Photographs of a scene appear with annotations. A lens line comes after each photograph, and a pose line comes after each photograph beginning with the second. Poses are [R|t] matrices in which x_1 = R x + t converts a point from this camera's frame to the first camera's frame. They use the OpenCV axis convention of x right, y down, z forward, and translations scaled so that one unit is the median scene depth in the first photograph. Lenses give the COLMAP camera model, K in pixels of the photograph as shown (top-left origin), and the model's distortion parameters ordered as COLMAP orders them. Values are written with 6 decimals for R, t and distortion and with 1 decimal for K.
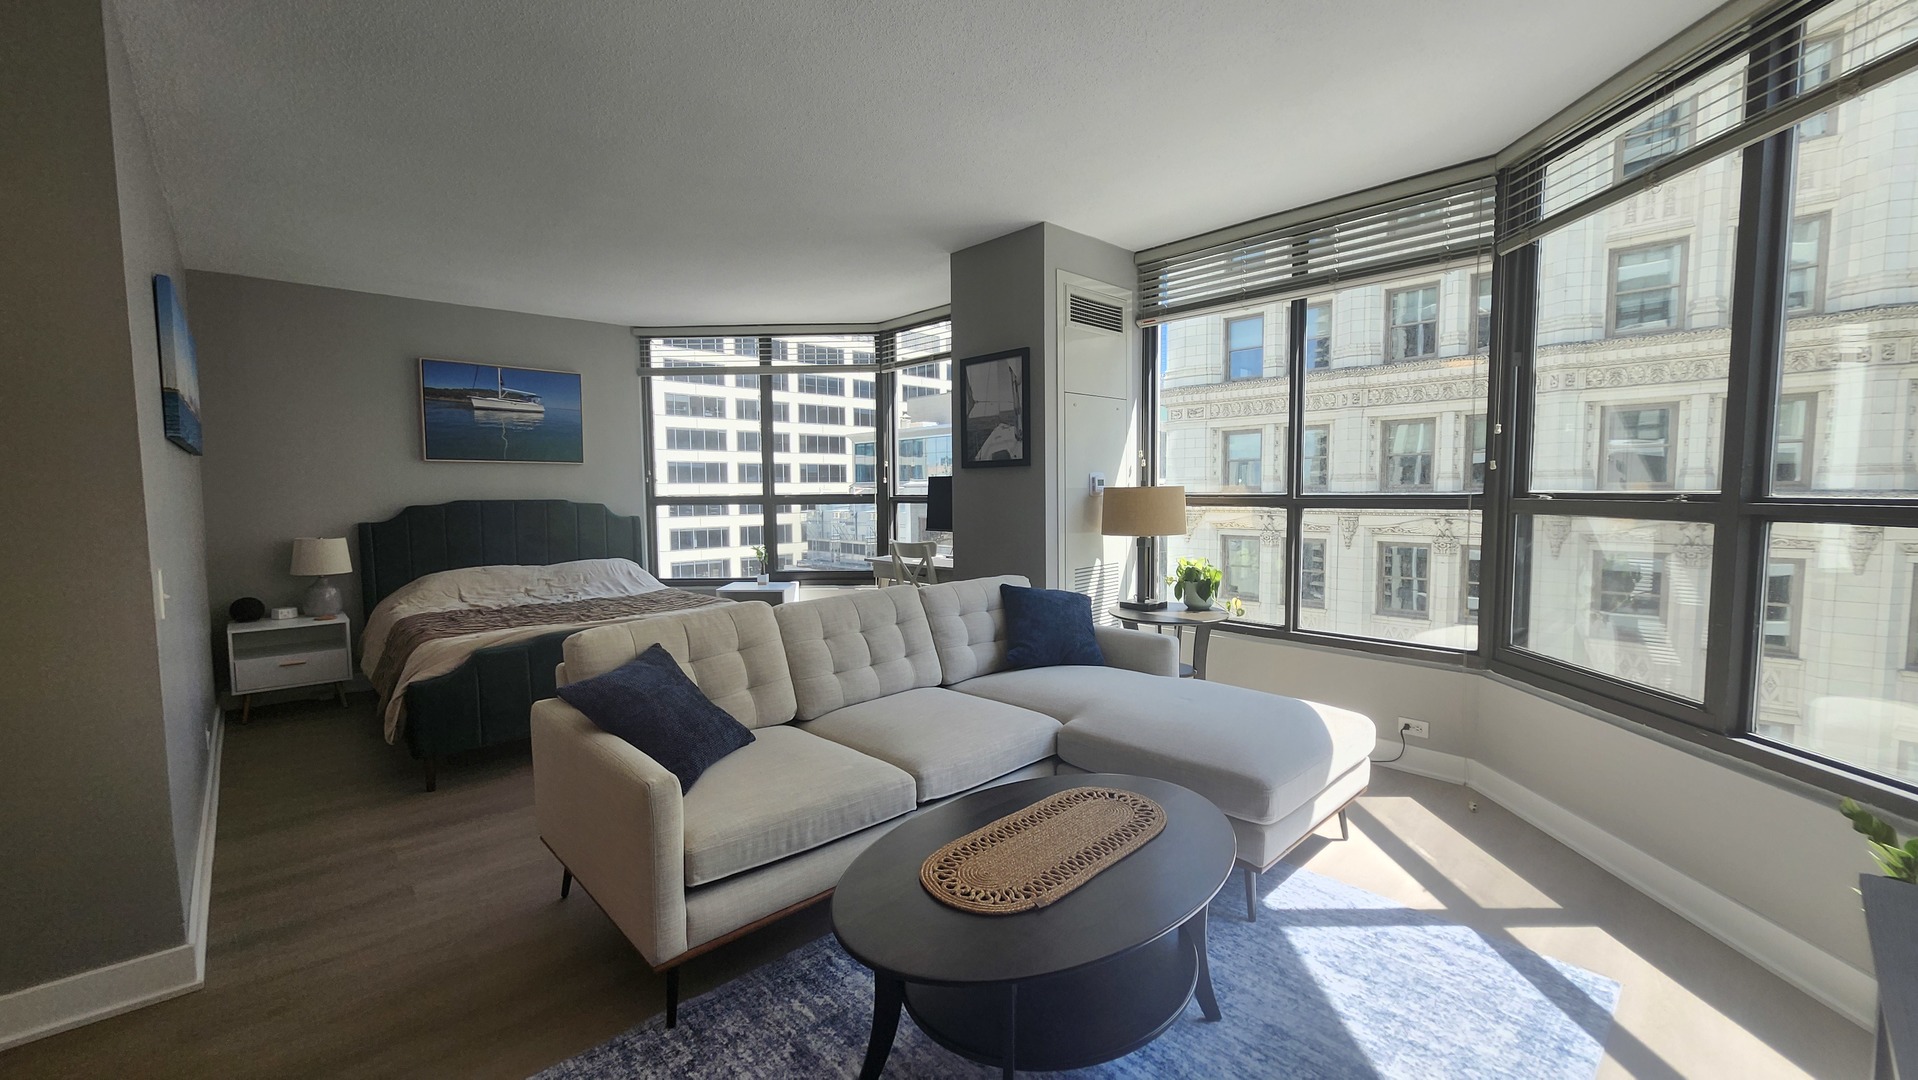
lens RADIAL K [[759.5, 0, 959.0], [0, 759.5, 540.0], [0, 0, 1]] dist [0.000015, -0.000106]
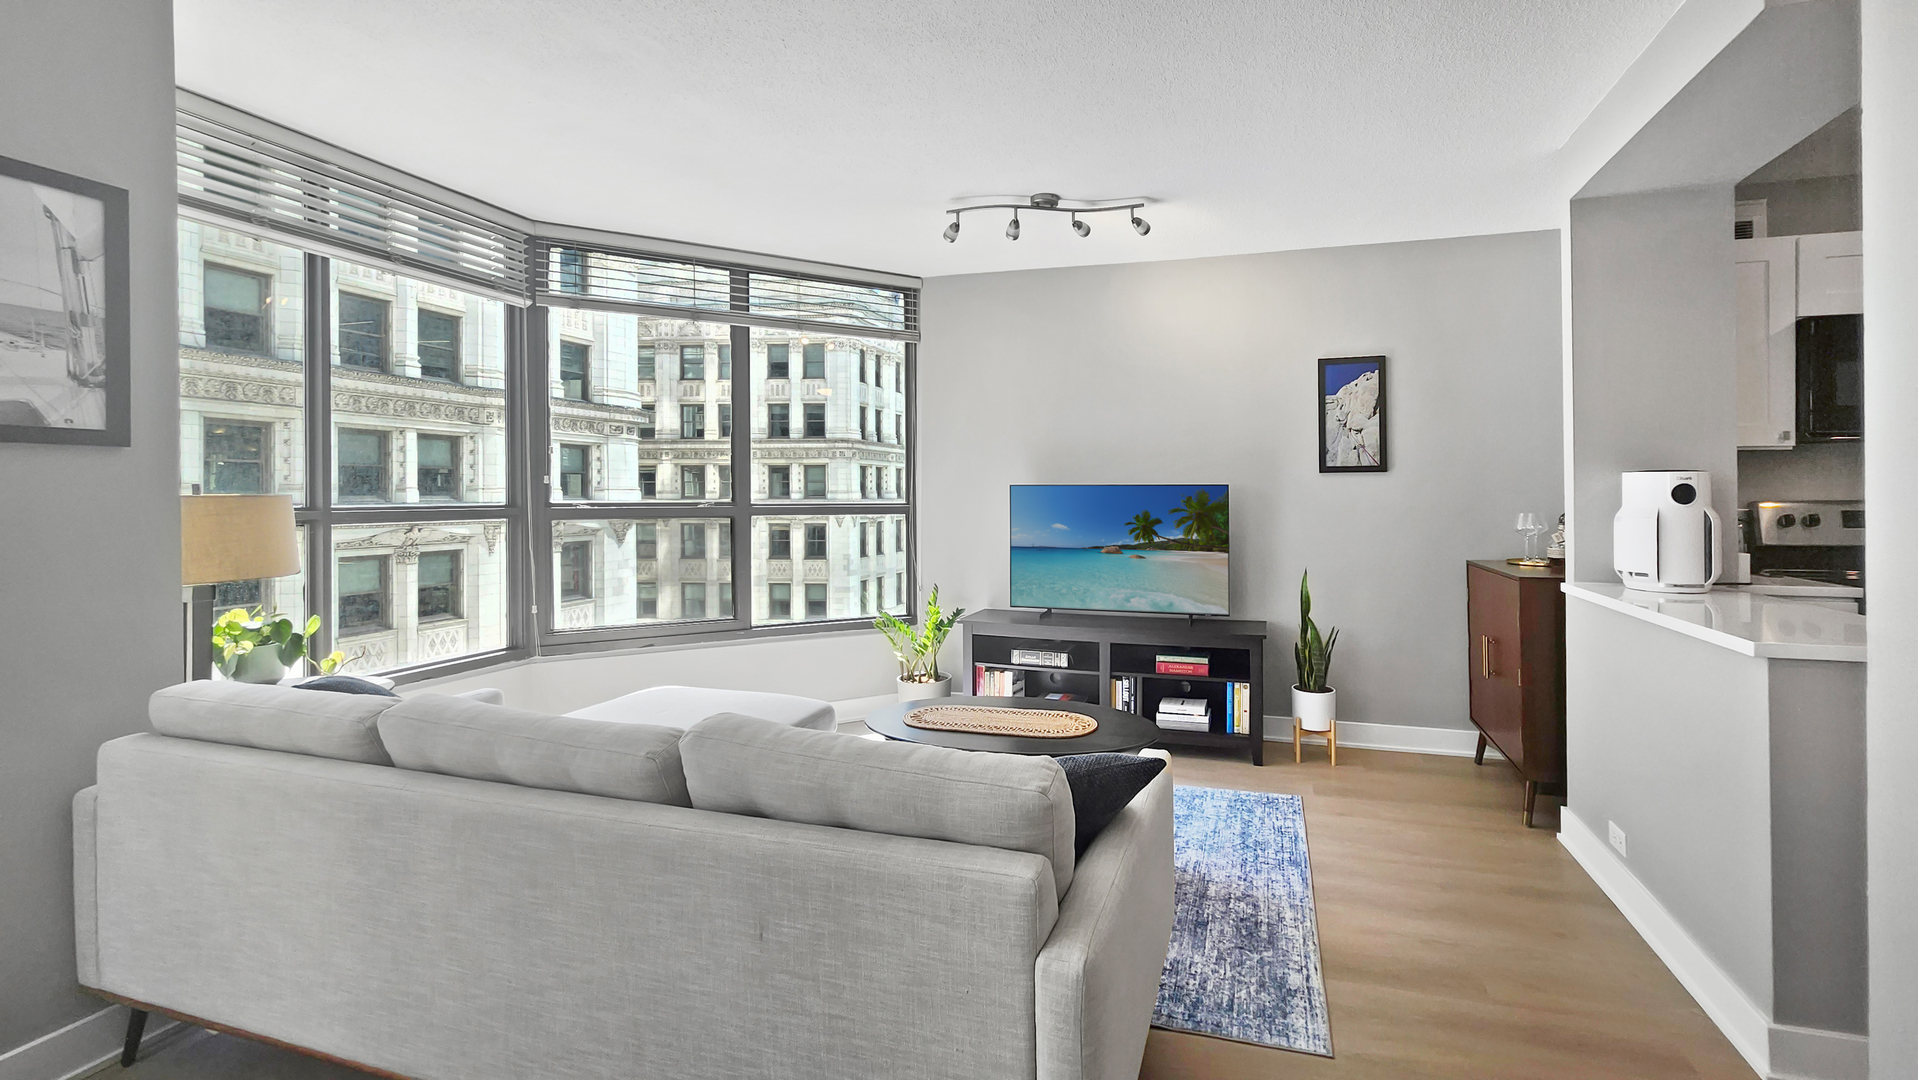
lens RADIAL K [[785.6, 0, 1036.6], [0, 785.6, 493.6], [0, 0, 1]] dist [0.001118, 0.000024]
pose [[-0.521964, 0.011237, 0.852894, -0.428570], [0.063303, 0.997666, 0.025597, -0.033233], [-0.850615, 0.067351, -0.521457, 0.556391]]
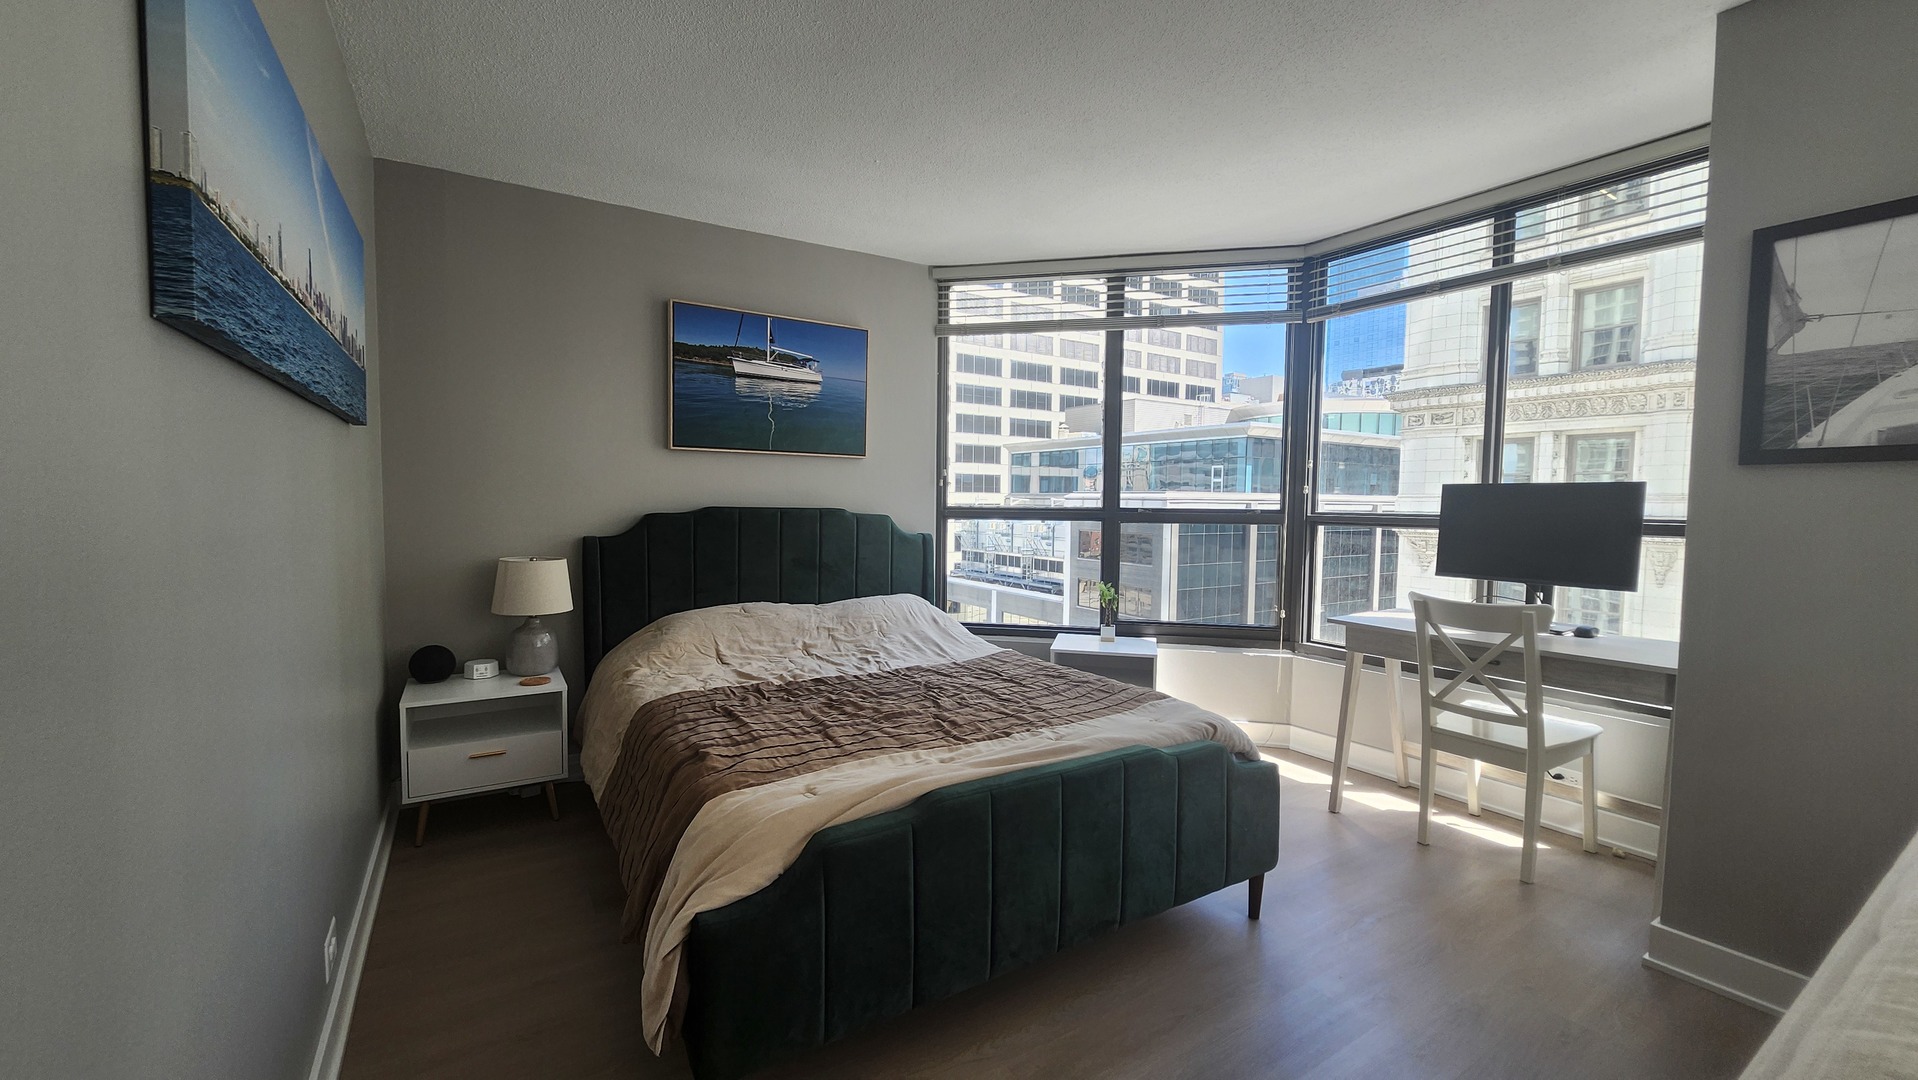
lens RADIAL K [[753.5, 0, 955.7], [0, 753.5, 536.7], [0, 0, 1]] dist [0.002218, 0.000255]
pose [[0.982366, 0.029013, -0.184702, -0.302096], [-0.032460, 0.999350, -0.015666, -0.020793], [0.184127, 0.021385, 0.982670, 0.355347]]
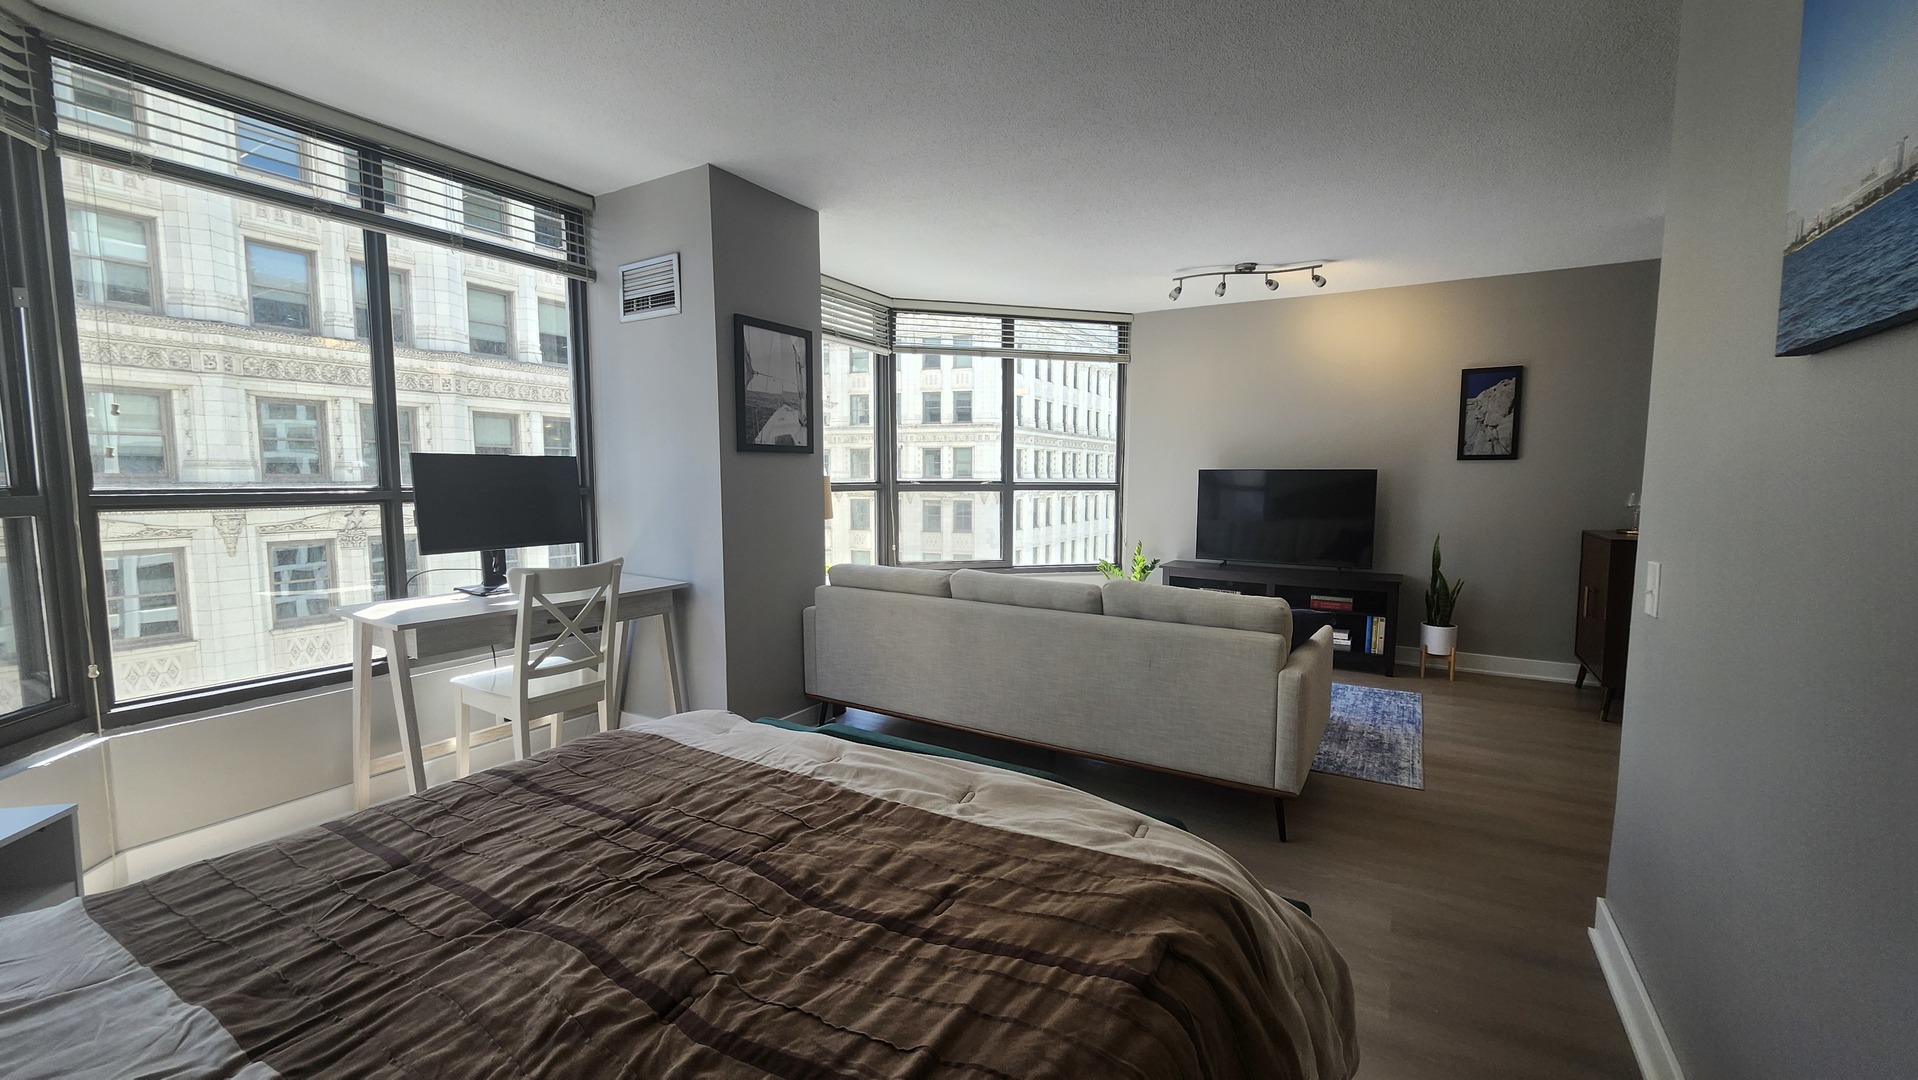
lens RADIAL K [[745.6, 0, 964.5], [0, 745.6, 552.2], [0, 0, 1]] dist [-0.000829, -0.000029]
pose [[-0.284319, -0.090558, 0.954443, -0.639045], [0.065275, 0.991391, 0.113508, -0.048042], [-0.956505, 0.094573, -0.275960, 0.772159]]
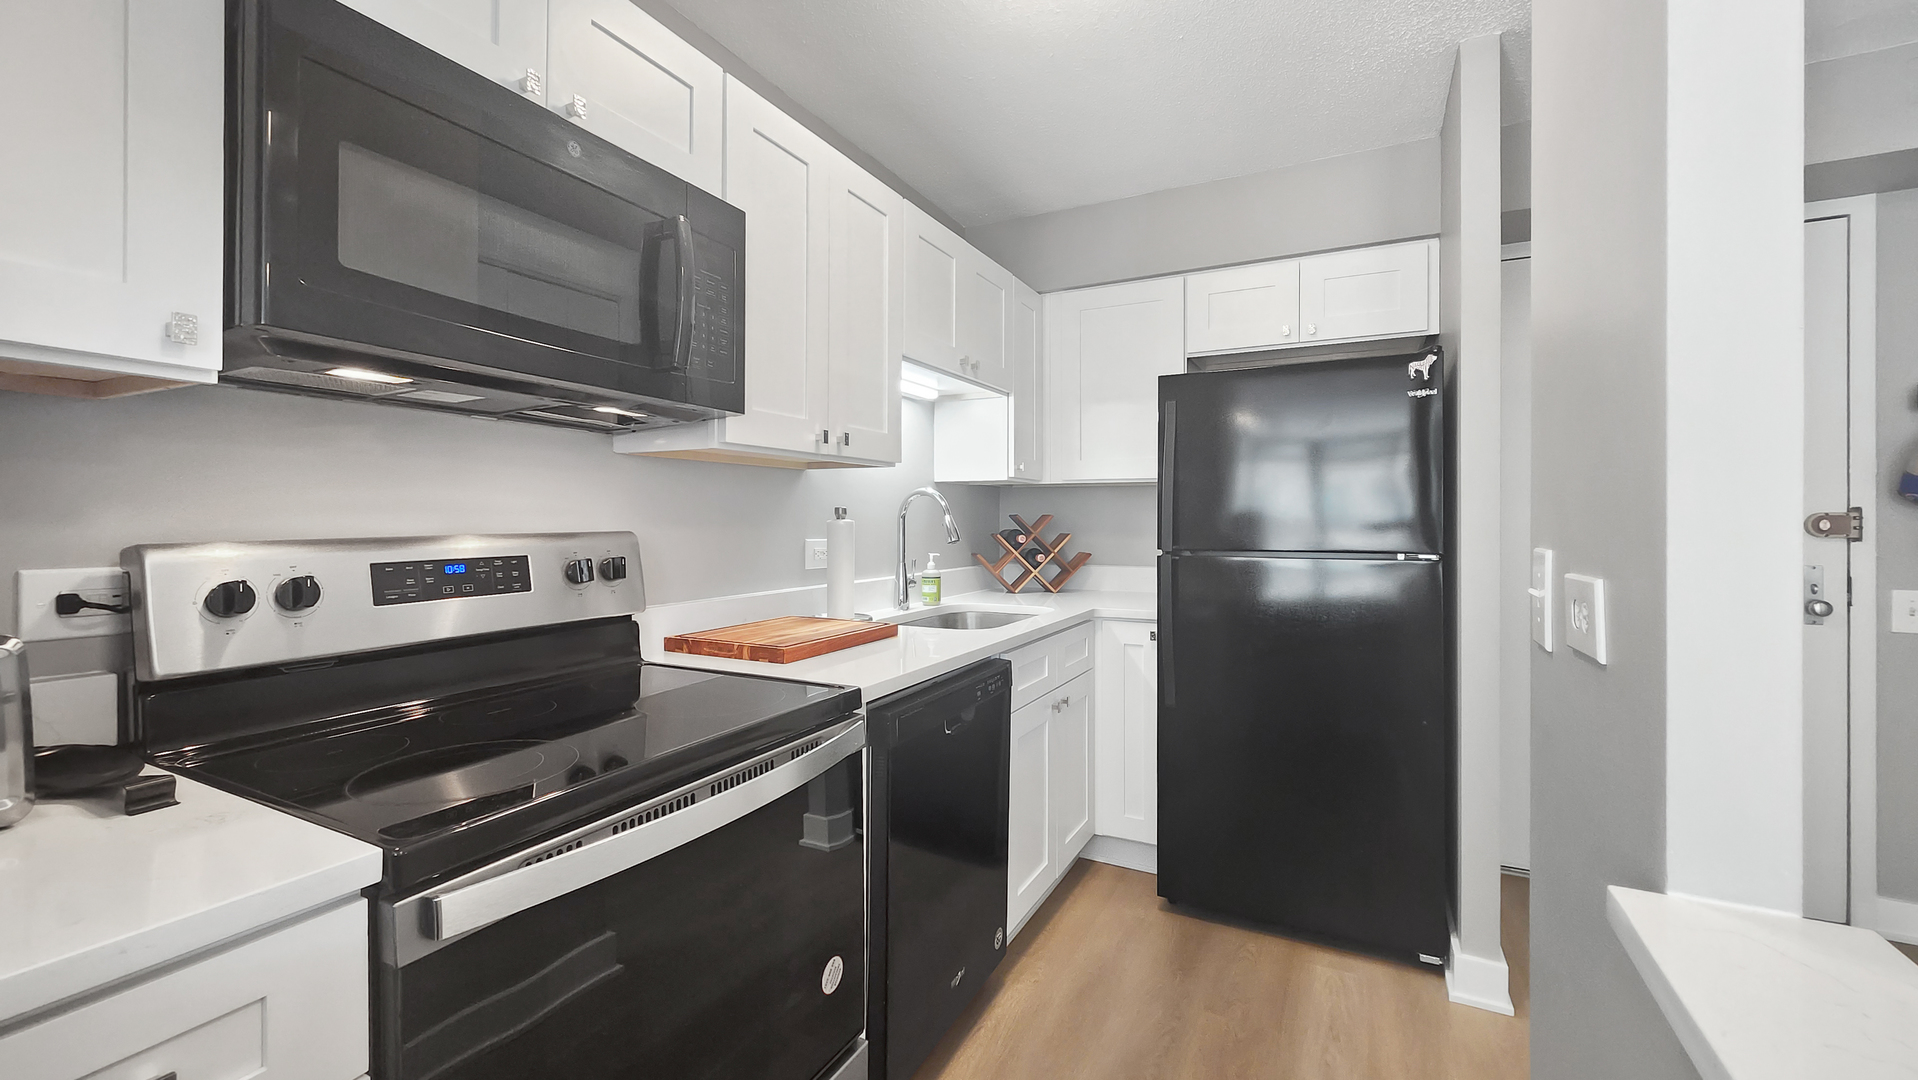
lens RADIAL K [[773.7, 0, 942.3], [0, 773.7, 516.3], [0, 0, 1]] dist [0.000347, 0.000030]
pose [[-0.944992, 0.005174, -0.327053, -0.331778], [-0.016443, 0.997859, 0.063296, -0.000652], [0.326680, 0.065192, -0.942884, 0.031676]]
